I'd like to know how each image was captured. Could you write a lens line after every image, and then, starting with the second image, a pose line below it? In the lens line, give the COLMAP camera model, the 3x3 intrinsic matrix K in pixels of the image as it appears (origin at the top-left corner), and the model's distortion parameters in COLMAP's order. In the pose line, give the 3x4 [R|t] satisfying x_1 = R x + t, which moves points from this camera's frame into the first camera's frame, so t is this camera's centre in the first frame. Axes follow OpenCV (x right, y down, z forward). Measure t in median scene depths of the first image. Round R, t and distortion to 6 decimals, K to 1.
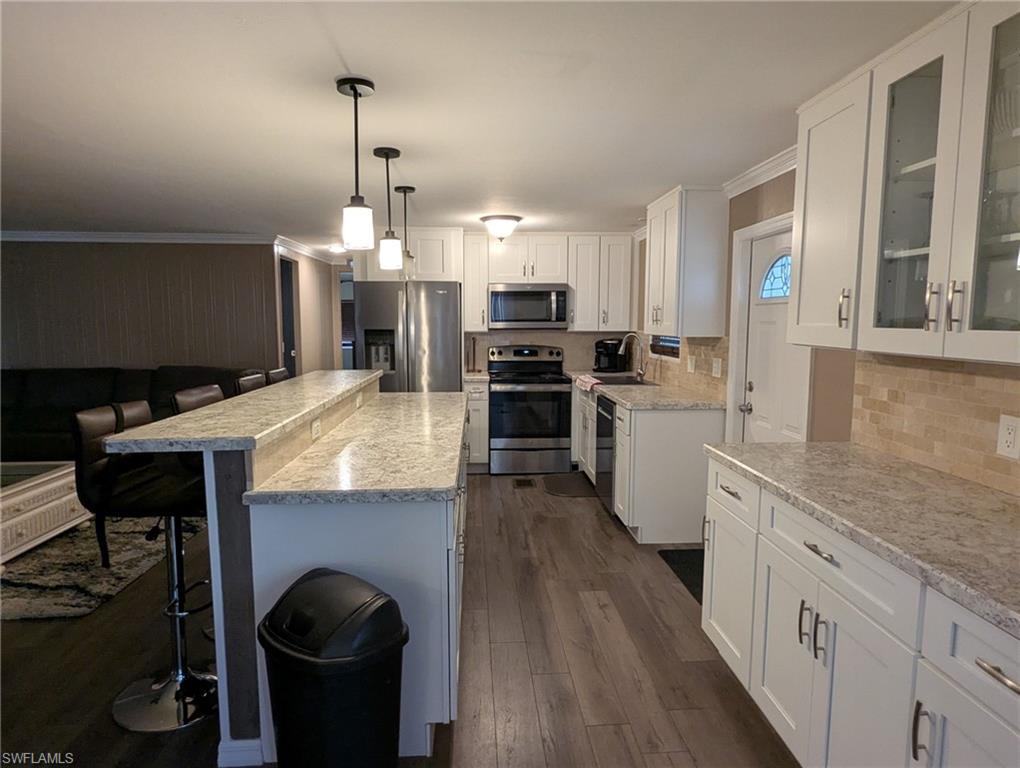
lens RADIAL K [[607.3, 0, 510.3], [0, 607.3, 385.6], [0, 0, 1]] dist [0.000048, 0.000611]
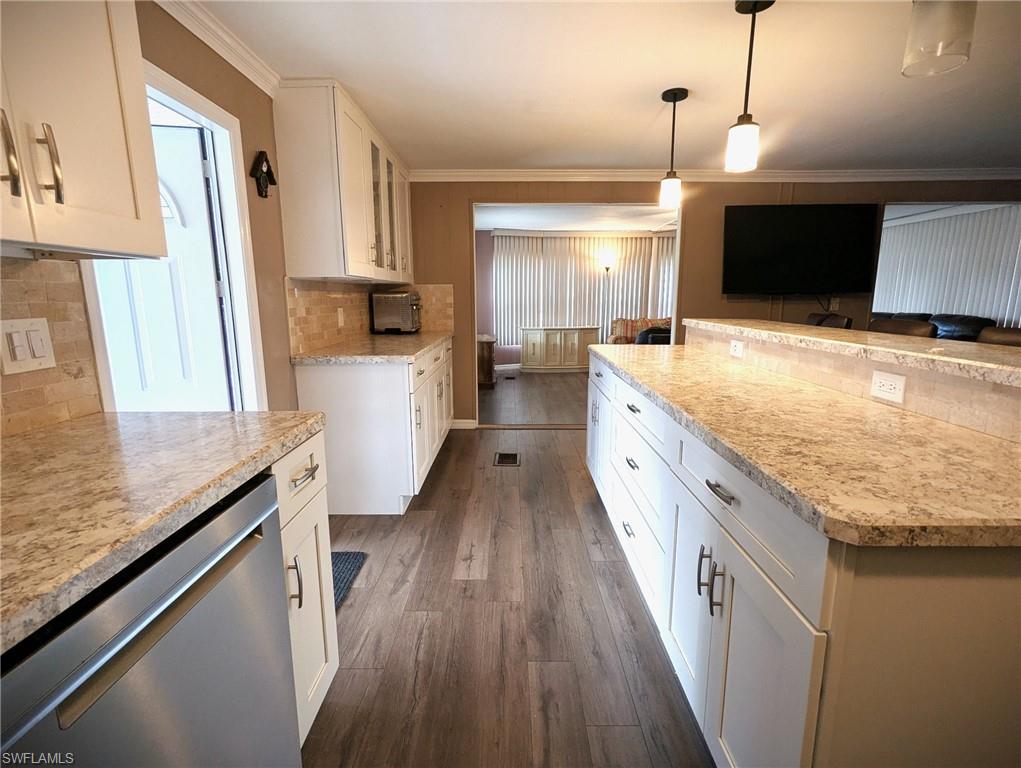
lens RADIAL K [[490.3, 0, 508.6], [0, 490.3, 386.5], [0, 0, 1]] dist [0.000186, -0.000073]
pose [[-0.997742, -0.010455, 0.066340, 0.038839], [0.009347, 0.956574, 0.291339, -0.107025], [-0.066505, 0.291301, -0.954317, 1.526506]]
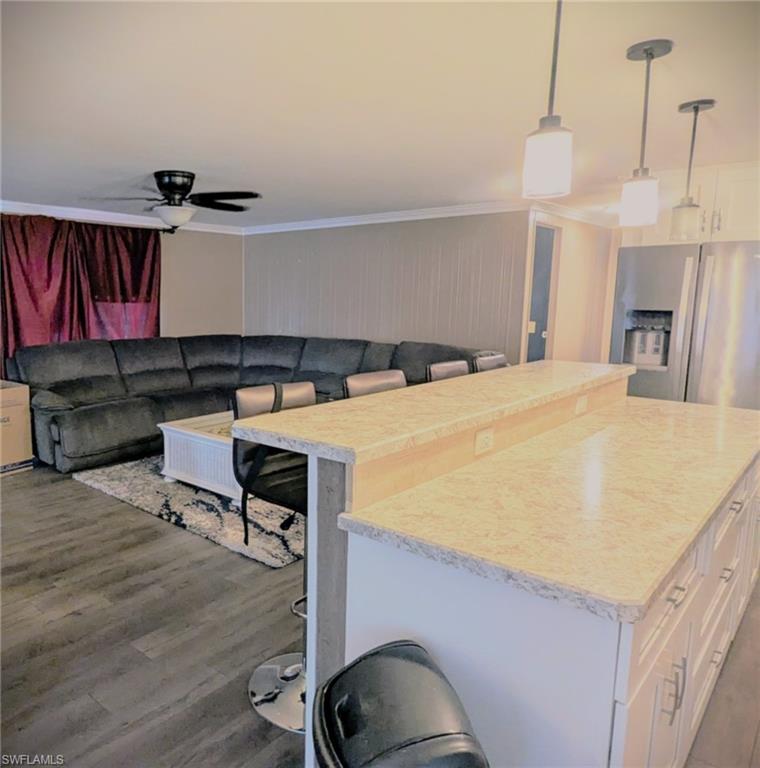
lens RADIAL K [[605.4, 0, 247.6], [0, 605.4, 382.4], [0, 0, 1]] dist [0.002847, -0.002442]
pose [[0.659738, 0.109757, -0.743438, 0.036981], [-0.082681, 0.993873, 0.073357, -0.027409], [0.746934, 0.013072, 0.664770, 0.204448]]
